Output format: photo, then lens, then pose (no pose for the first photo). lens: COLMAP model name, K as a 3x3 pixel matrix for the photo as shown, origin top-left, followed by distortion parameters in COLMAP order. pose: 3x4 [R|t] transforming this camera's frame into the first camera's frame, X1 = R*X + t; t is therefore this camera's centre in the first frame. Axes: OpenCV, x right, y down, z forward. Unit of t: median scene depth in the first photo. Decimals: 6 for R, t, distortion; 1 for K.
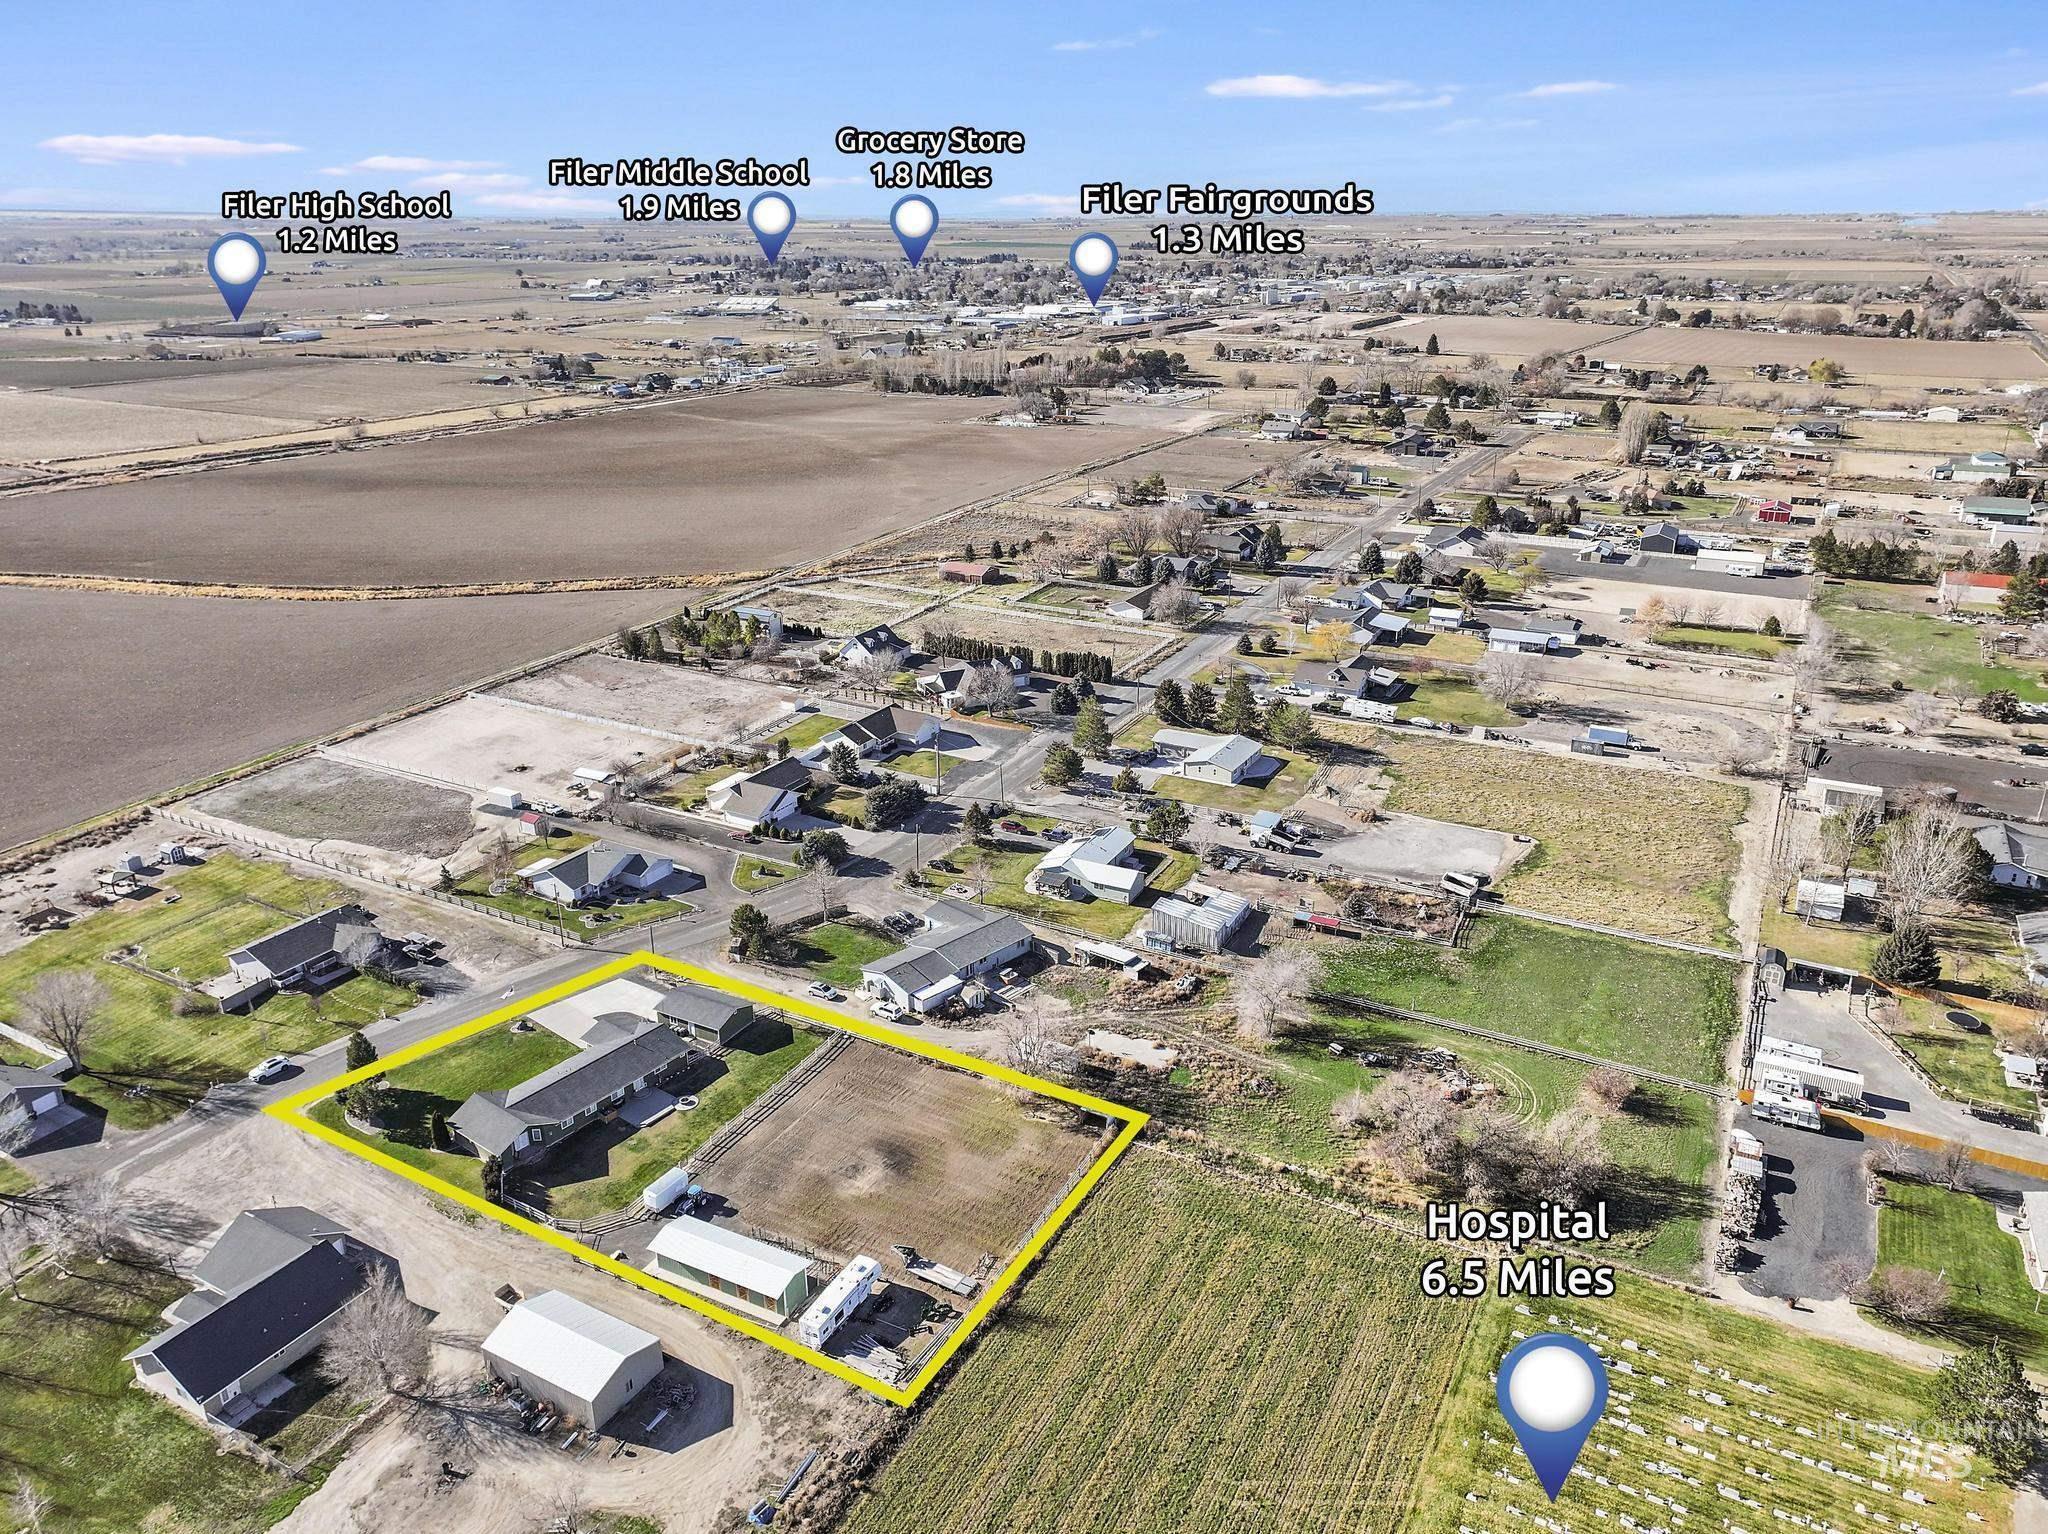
lens RADIAL K [[1438.0, 0, 1024.0], [0, 1438.0, 767.0], [0, 0, 1]] dist [0.016881, 0.001779]
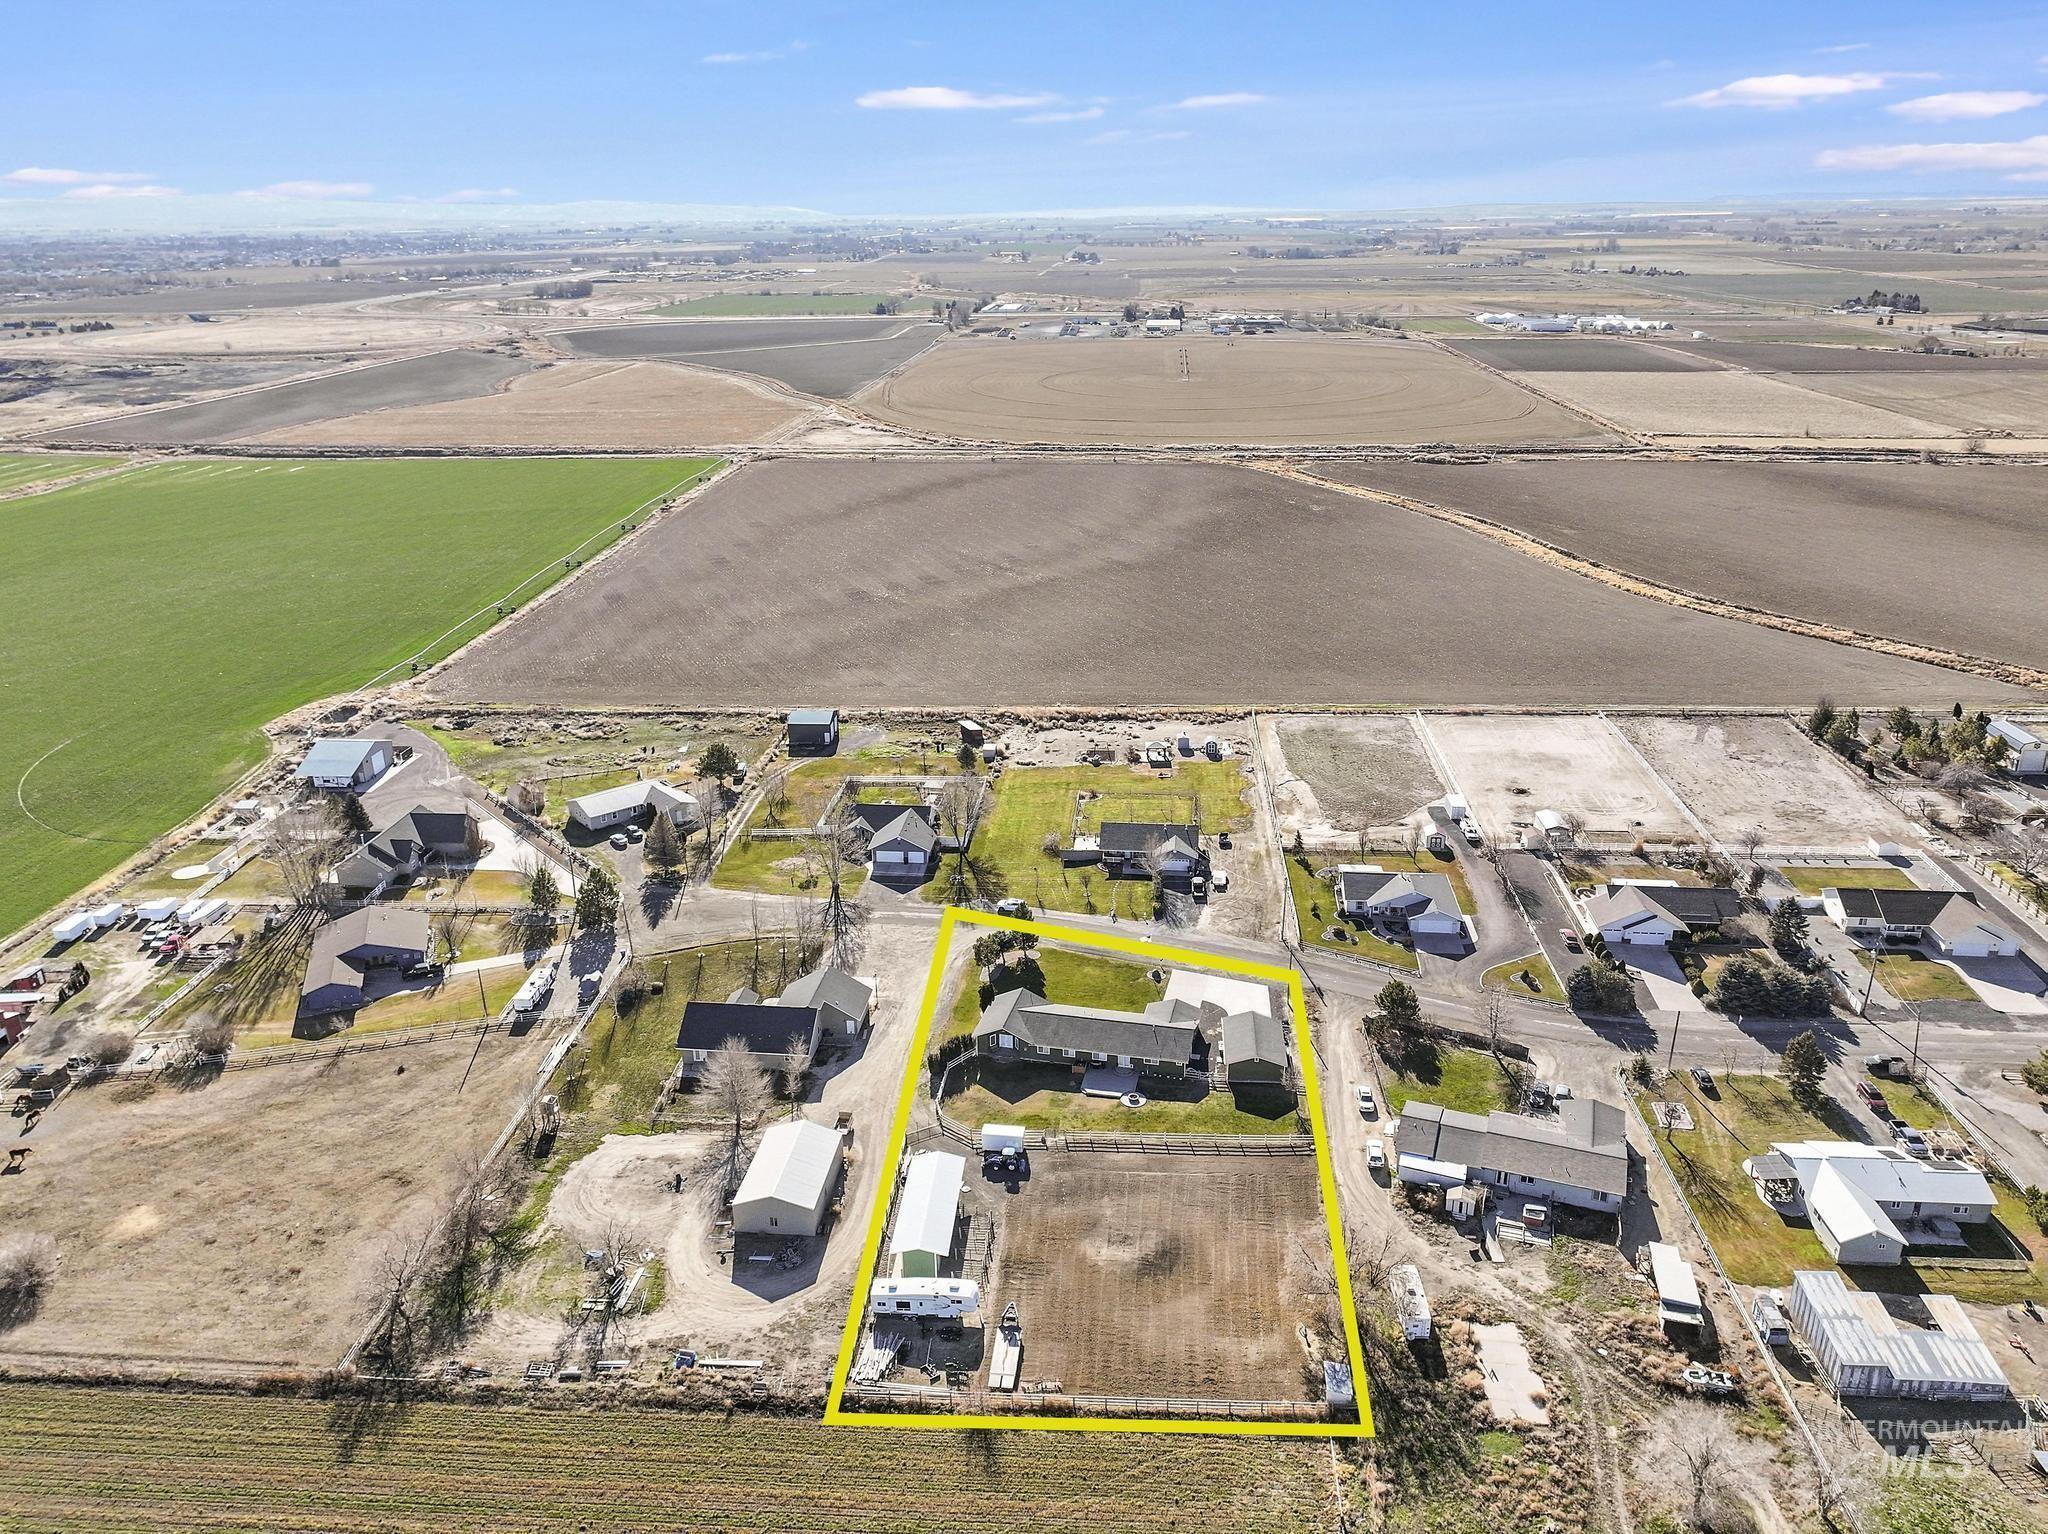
lens RADIAL K [[1438.0, 0, 1024.0], [0, 1438.0, 767.0], [0, 0, 1]] dist [0.016881, 0.001779]
pose [[0.407553, 0.327120, -0.852580, 0.394848], [-0.321512, 0.925258, 0.201315, -0.121844], [0.854711, 0.192068, 0.482265, 0.313829]]
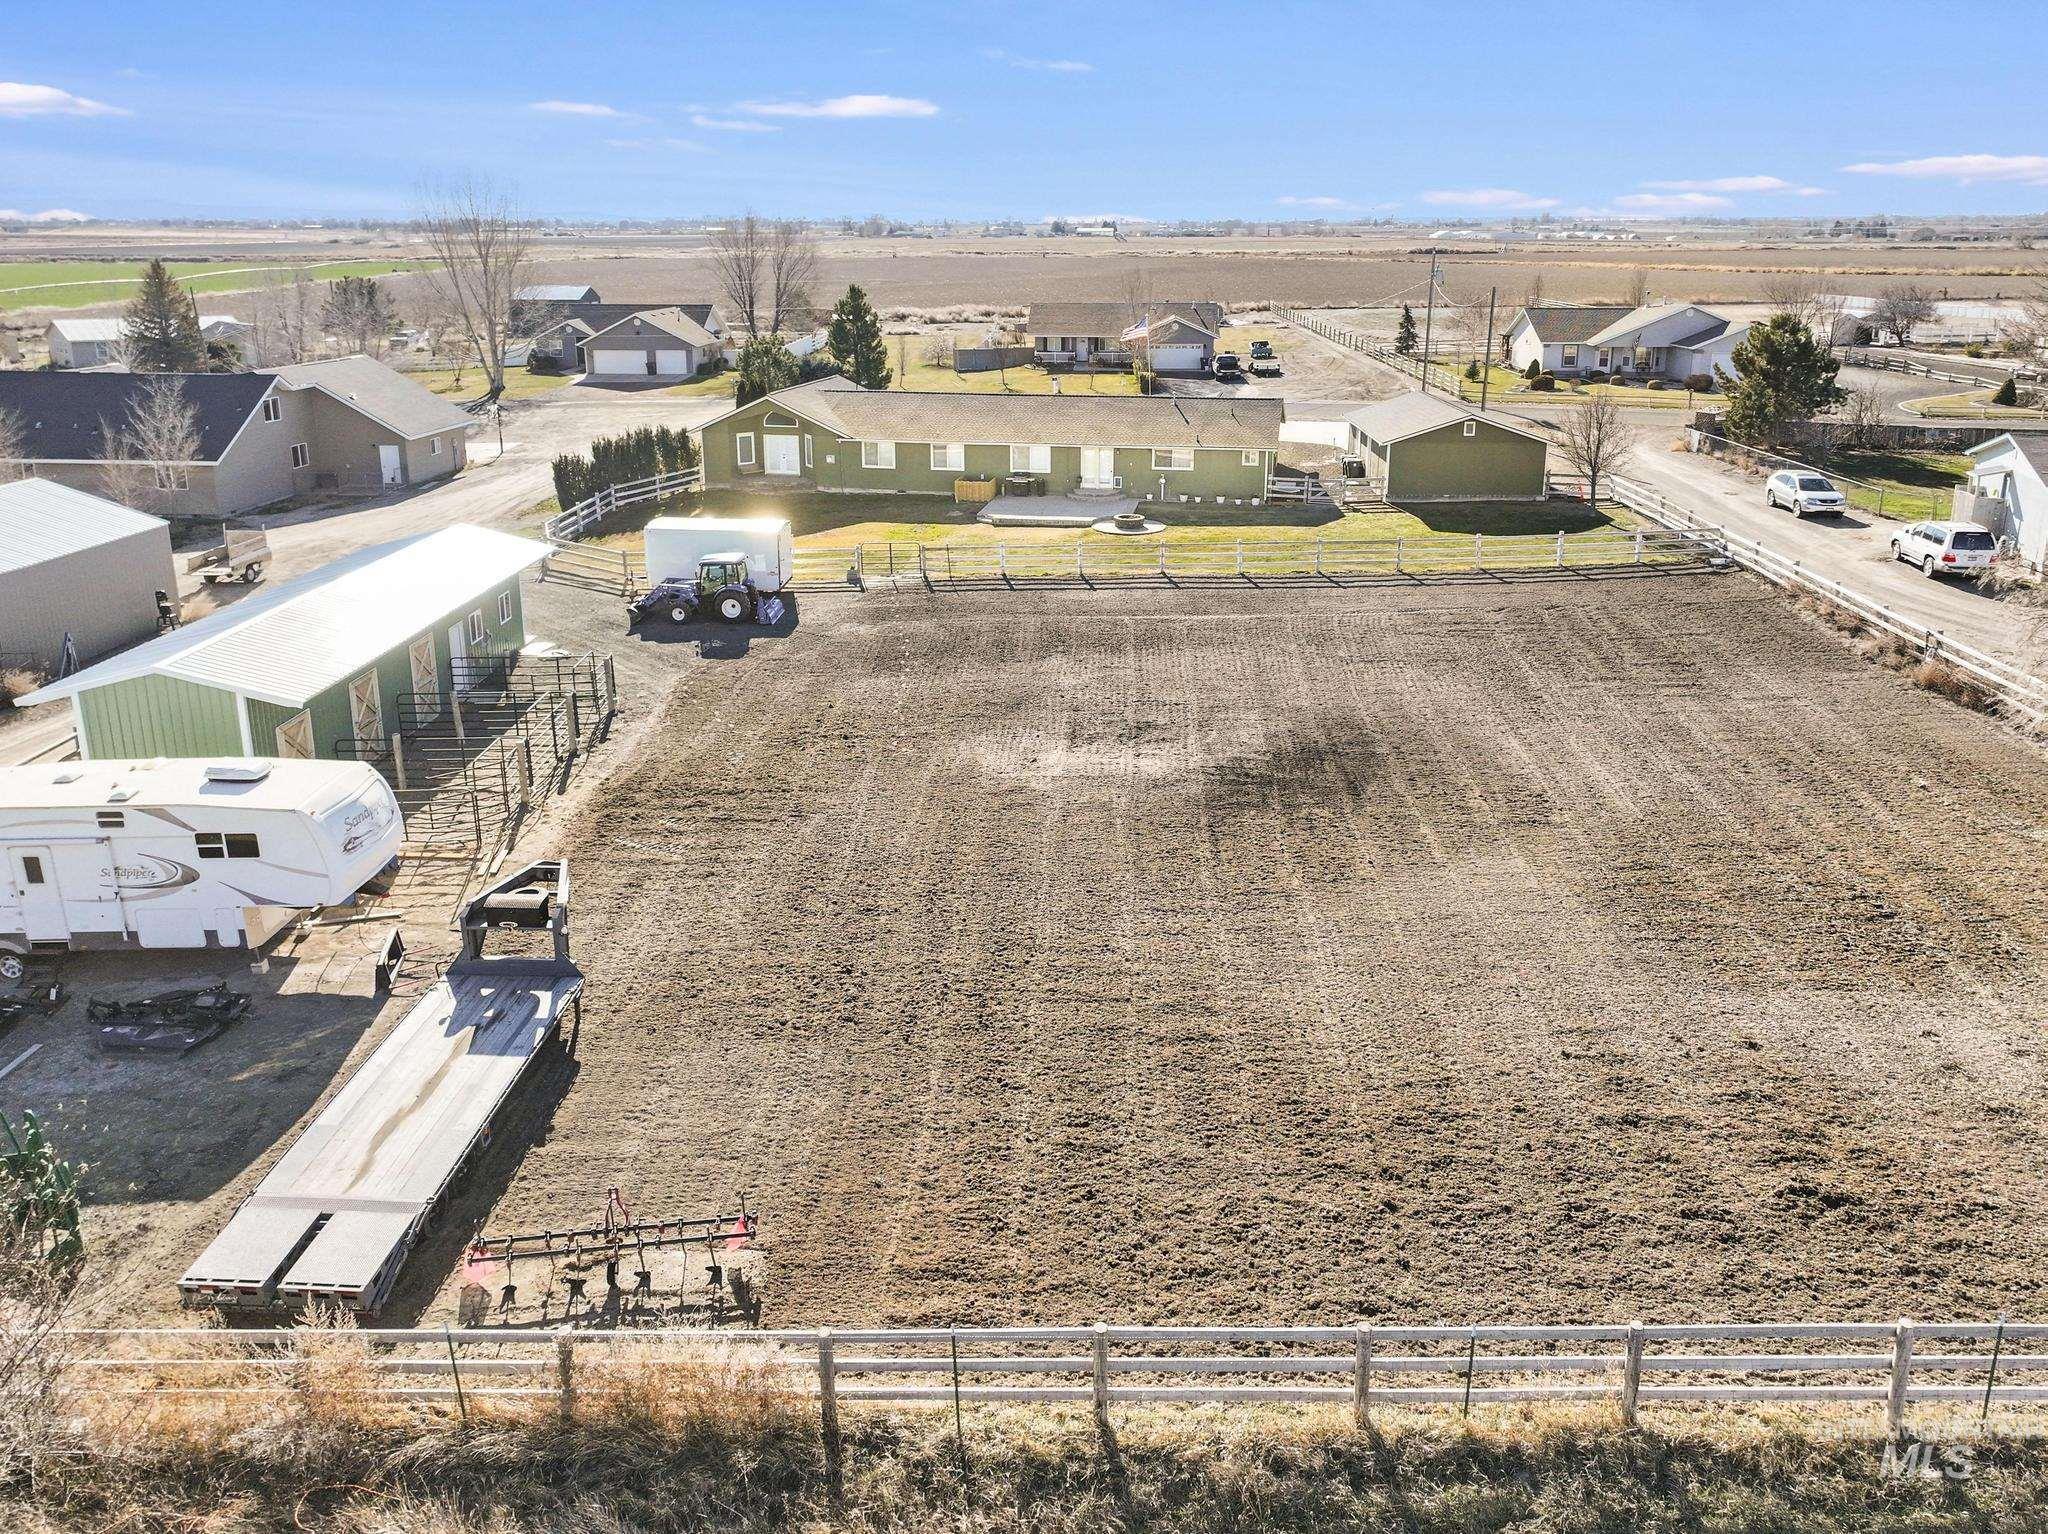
lens RADIAL K [[1438.0, 0, 1024.0], [0, 1438.0, 767.0], [0, 0, 1]] dist [0.016881, 0.001779]
pose [[0.450258, 0.313838, -0.835926, 0.046551], [-0.320849, 0.930532, 0.176537, 0.180382], [0.833261, 0.188719, 0.519675, 0.624323]]
